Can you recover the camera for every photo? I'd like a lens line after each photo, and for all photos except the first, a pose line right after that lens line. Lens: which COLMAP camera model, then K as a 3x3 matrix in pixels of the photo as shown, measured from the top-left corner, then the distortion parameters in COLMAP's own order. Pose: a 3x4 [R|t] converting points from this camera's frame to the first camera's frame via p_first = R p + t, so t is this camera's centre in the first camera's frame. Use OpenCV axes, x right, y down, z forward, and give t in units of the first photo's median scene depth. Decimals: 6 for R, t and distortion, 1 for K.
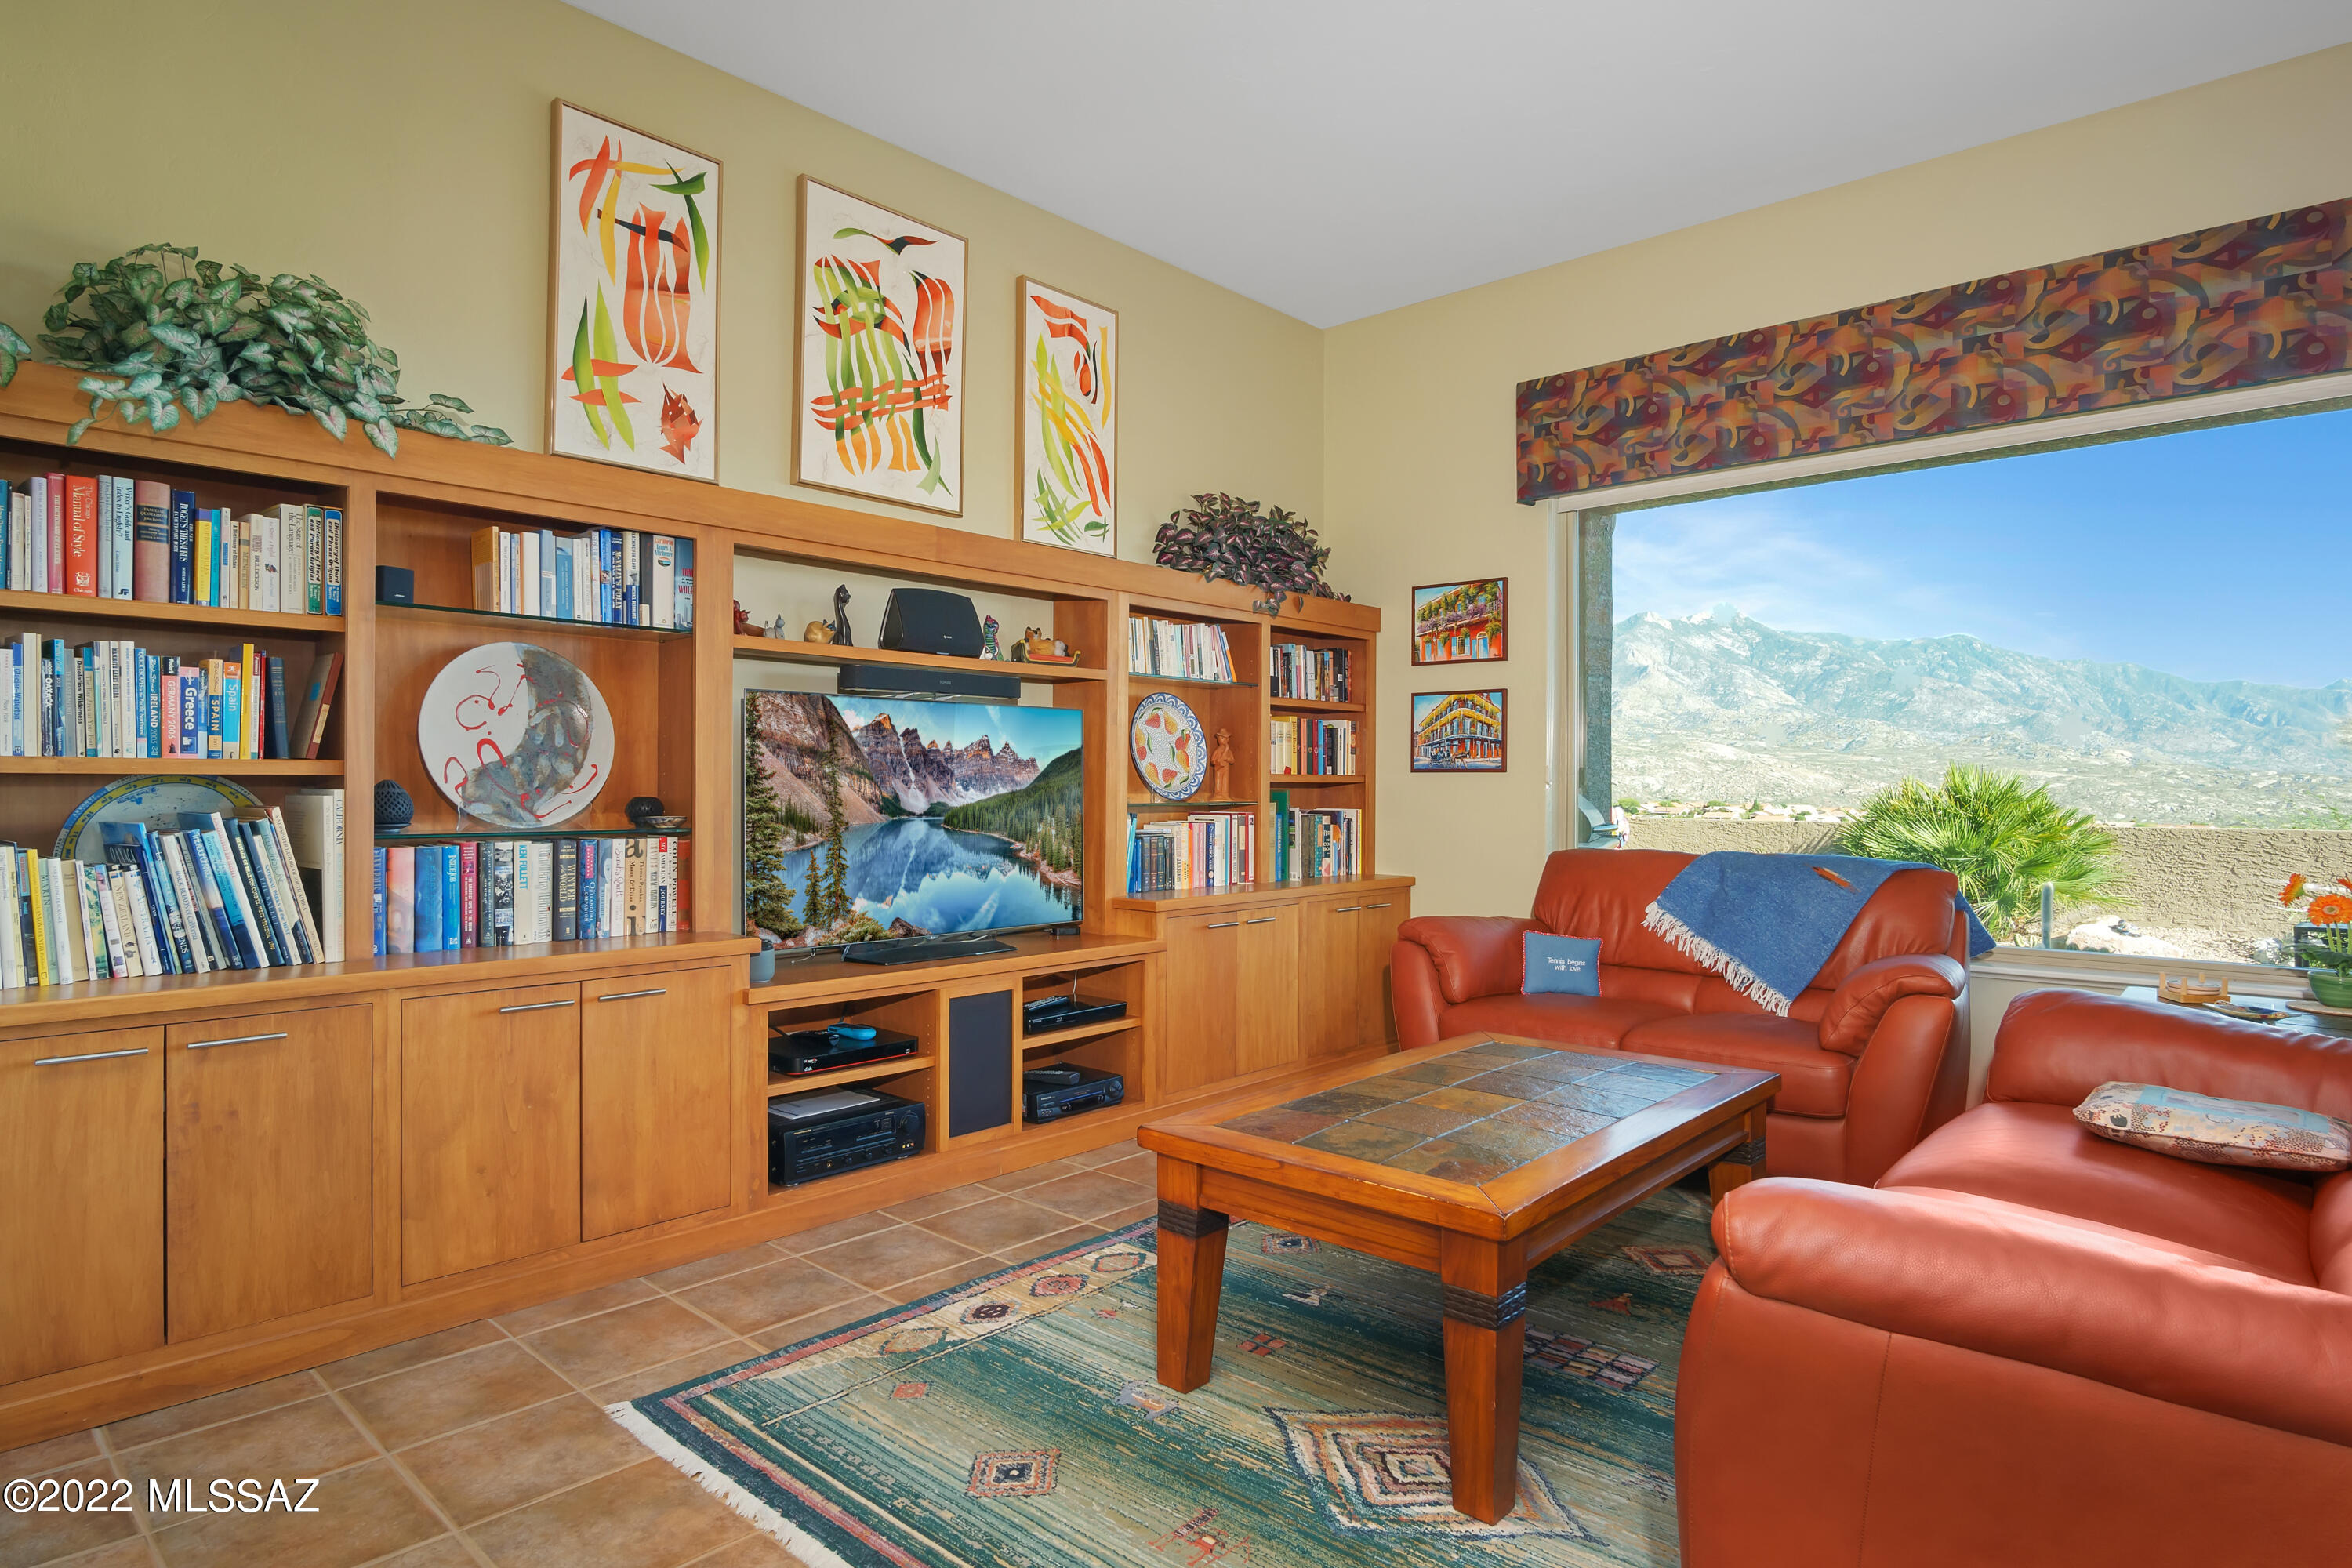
lens RADIAL K [[1301.0, 0, 1182.9], [0, 1301.0, 779.6], [0, 0, 1]] dist [-0.034673, 0.011247]
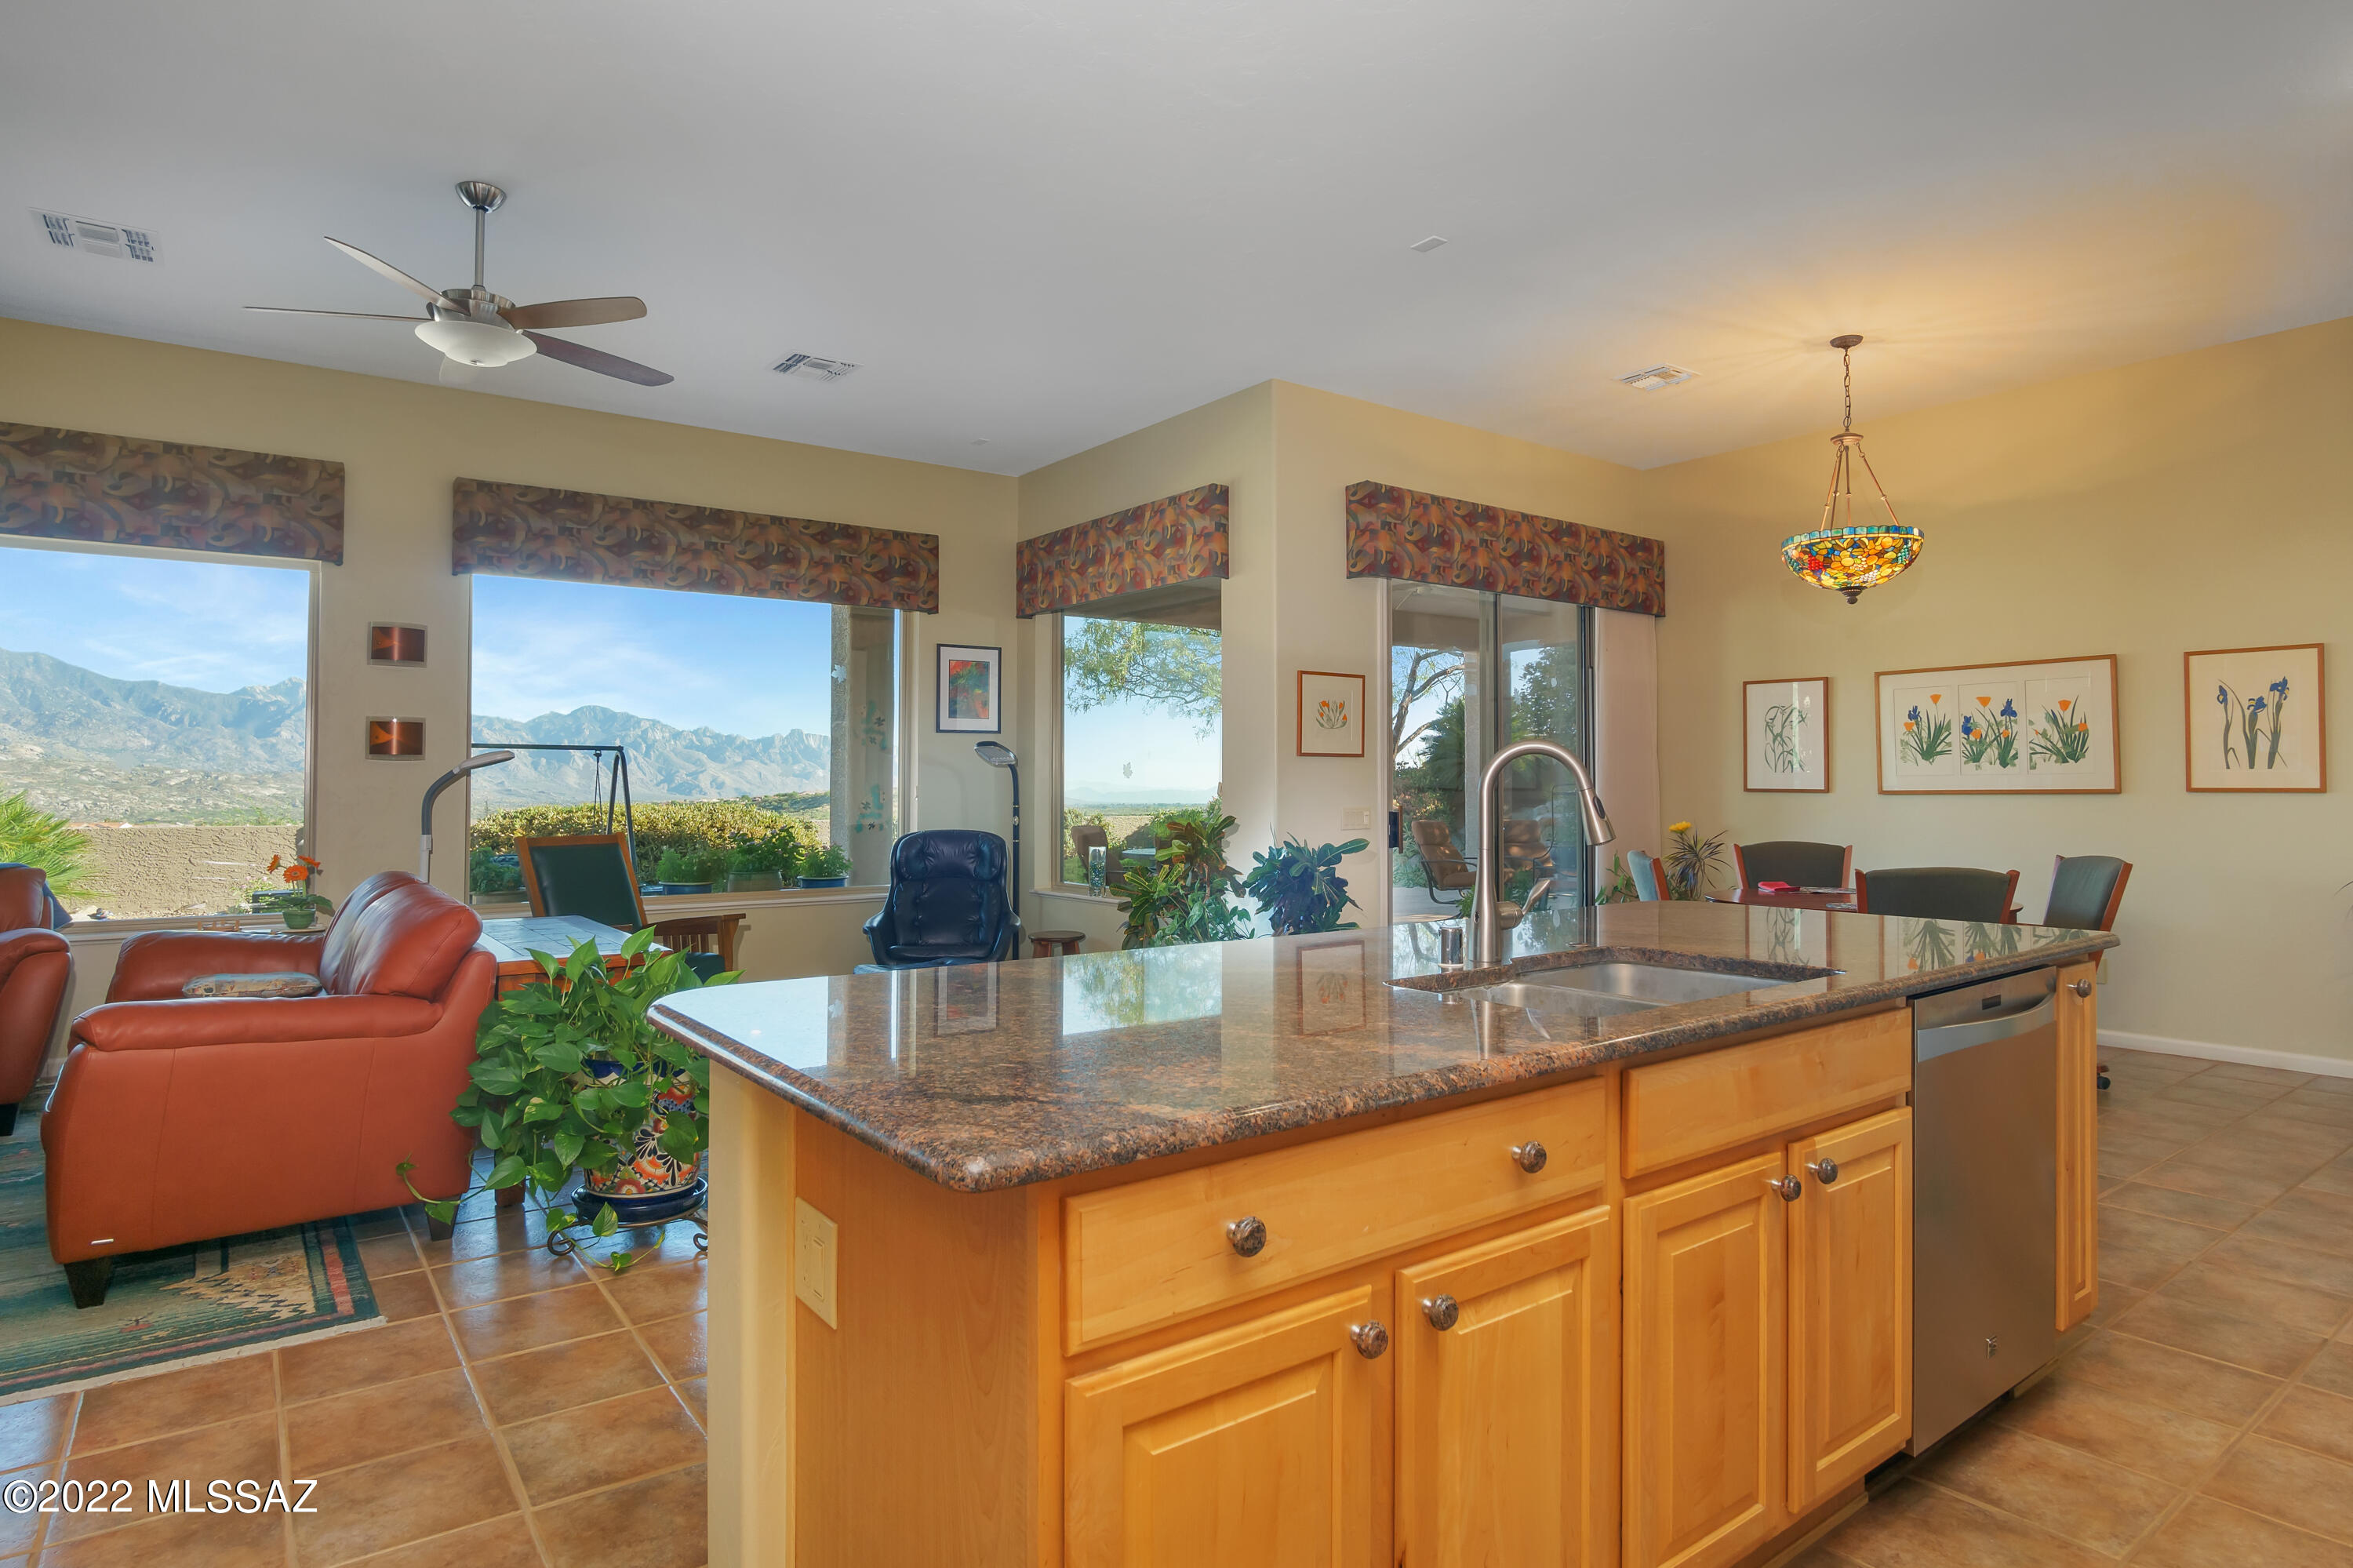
lens RADIAL K [[1263.8, 0, 1137.4], [0, 1263.8, 757.8], [0, 0, 1]] dist [-0.016809, 0.001225]
pose [[0.212135, 0.019962, 0.977036, -0.433102], [-0.004602, 0.999801, -0.019428, -0.023450], [-0.977229, -0.000375, 0.212185, -0.398363]]
